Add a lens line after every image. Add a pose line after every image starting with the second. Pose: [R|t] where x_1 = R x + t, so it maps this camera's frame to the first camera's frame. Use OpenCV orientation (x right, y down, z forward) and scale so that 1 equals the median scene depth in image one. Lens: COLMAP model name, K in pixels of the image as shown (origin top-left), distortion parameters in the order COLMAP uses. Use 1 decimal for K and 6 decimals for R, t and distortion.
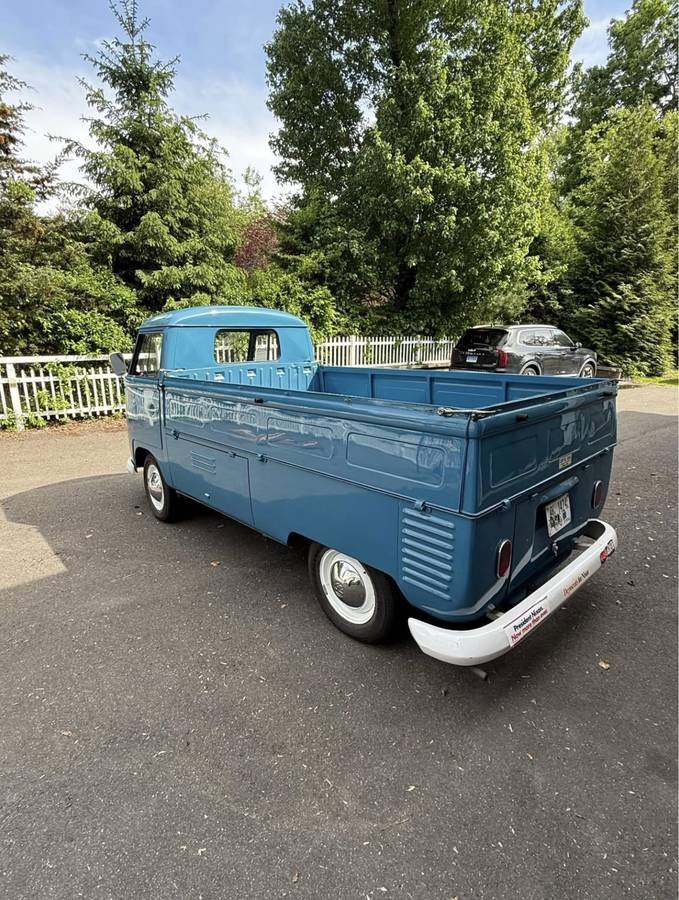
lens RADIAL K [[465.3, 0, 339.5], [0, 465.3, 450.0], [0, 0, 1]] dist [0.000114, 0.000978]
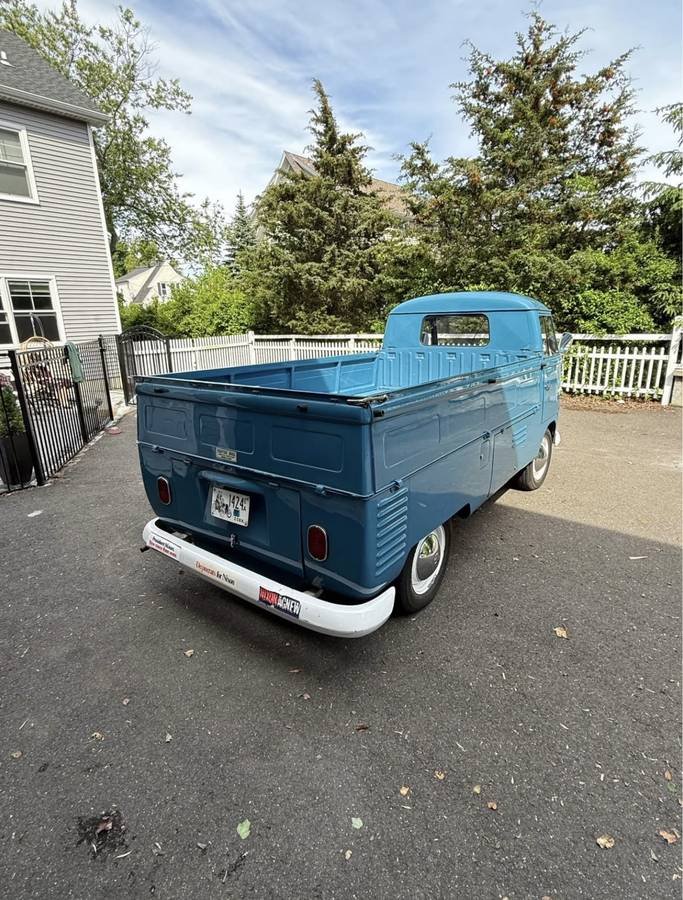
lens RADIAL K [[464.9, 0, 342.2], [0, 464.9, 446.1], [0, 0, 1]] dist [0.003653, -0.000746]
pose [[0.163558, 0.263919, -0.950577, 0.357830], [-0.221441, 0.948786, 0.225320, -0.067031], [0.961360, 0.173644, 0.213624, 0.247531]]
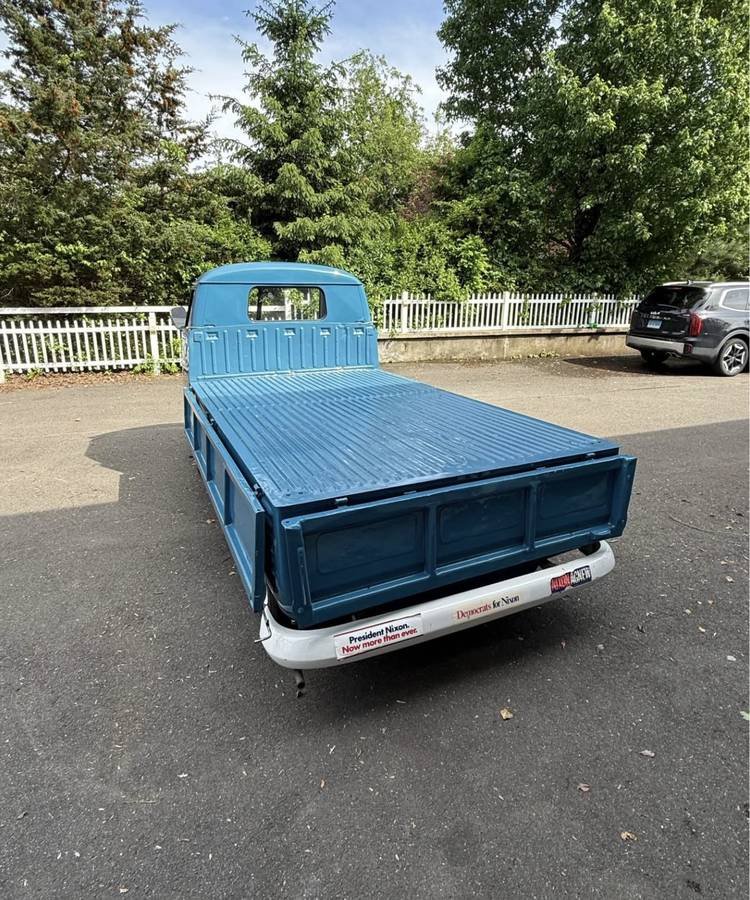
lens RADIAL K [[514.3, 0, 378.1], [0, 514.3, 418.6], [0, 0, 1]] dist [0.001616, 0.000890]
pose [[0.948101, 0.094478, -0.303607, 0.140417], [-0.092123, 0.995502, 0.022104, -0.011907], [0.304330, 0.007012, 0.952541, 0.018514]]
